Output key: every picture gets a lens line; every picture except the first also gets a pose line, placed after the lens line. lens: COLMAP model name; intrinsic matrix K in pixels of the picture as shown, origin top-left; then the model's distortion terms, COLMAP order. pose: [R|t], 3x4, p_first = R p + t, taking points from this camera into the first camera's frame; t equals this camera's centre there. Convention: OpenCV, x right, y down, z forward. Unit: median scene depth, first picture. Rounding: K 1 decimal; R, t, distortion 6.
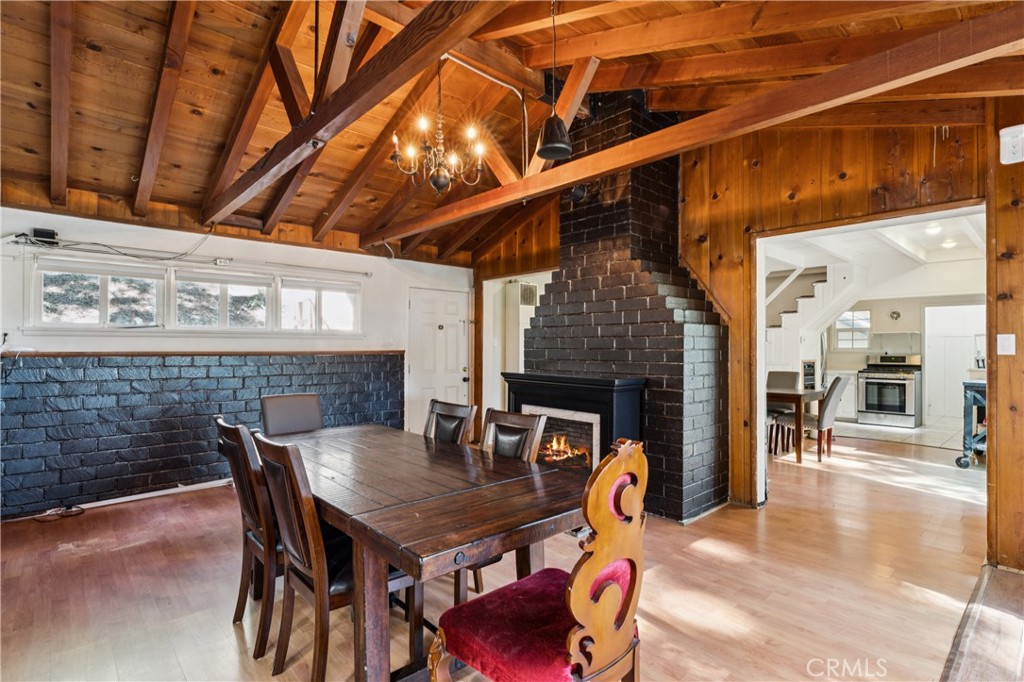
lens RADIAL K [[498.7, 0, 508.2], [0, 498.7, 344.3], [0, 0, 1]] dist [-0.000702, -0.000139]
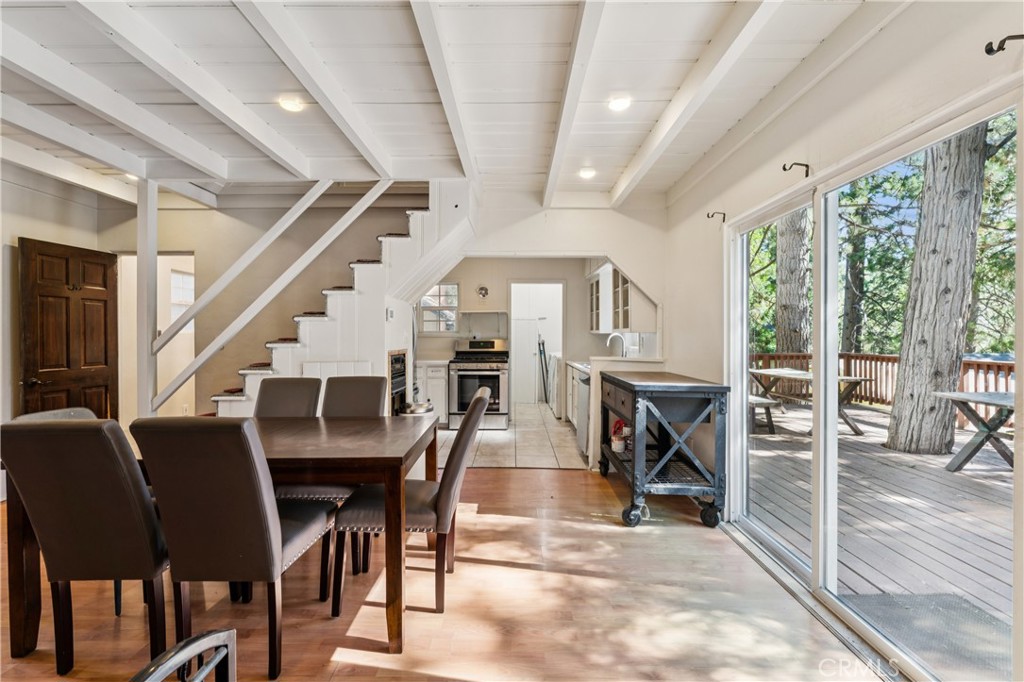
lens RADIAL K [[449.7, 0, 509.4], [0, 449.7, 338.7], [0, 0, 1]] dist [0.000341, -0.000005]
pose [[0.678922, -0.009601, 0.734147, 0.281092], [-0.003938, 0.999853, 0.016717, 0.008052], [-0.734200, -0.014240, 0.678784, 0.503001]]
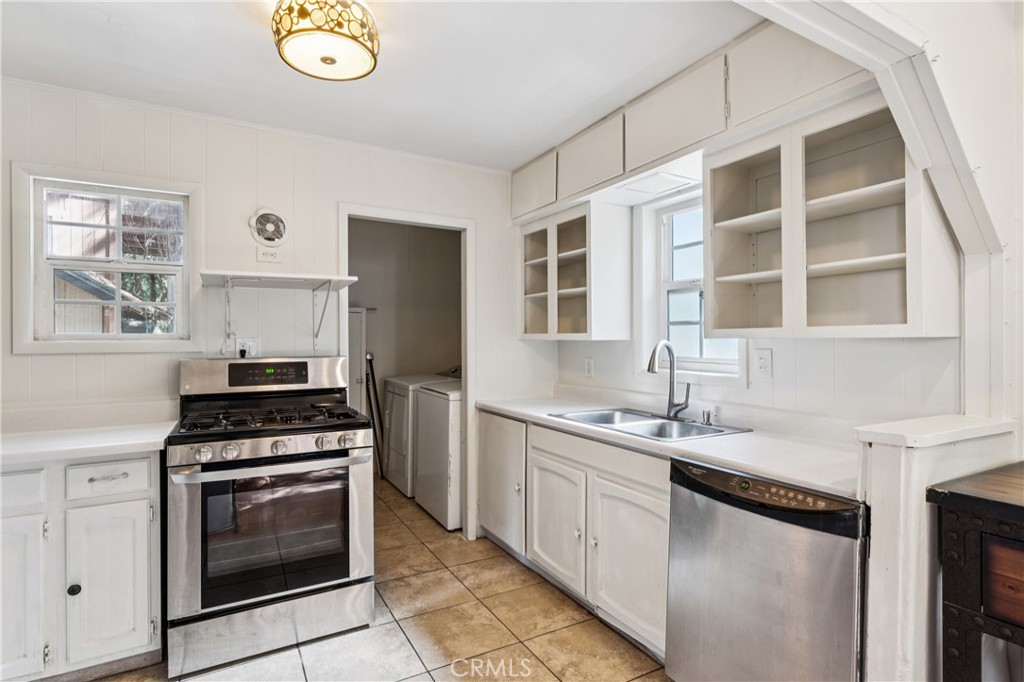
lens RADIAL K [[498.7, 0, 504.7], [0, 498.7, 341.2], [0, 0, 1]] dist [-0.000702, -0.000139]
pose [[0.226000, -0.007515, 0.974098, 0.559492], [-0.008982, 0.999912, 0.009798, 0.007574], [-0.974086, -0.010963, 0.225912, 0.862923]]
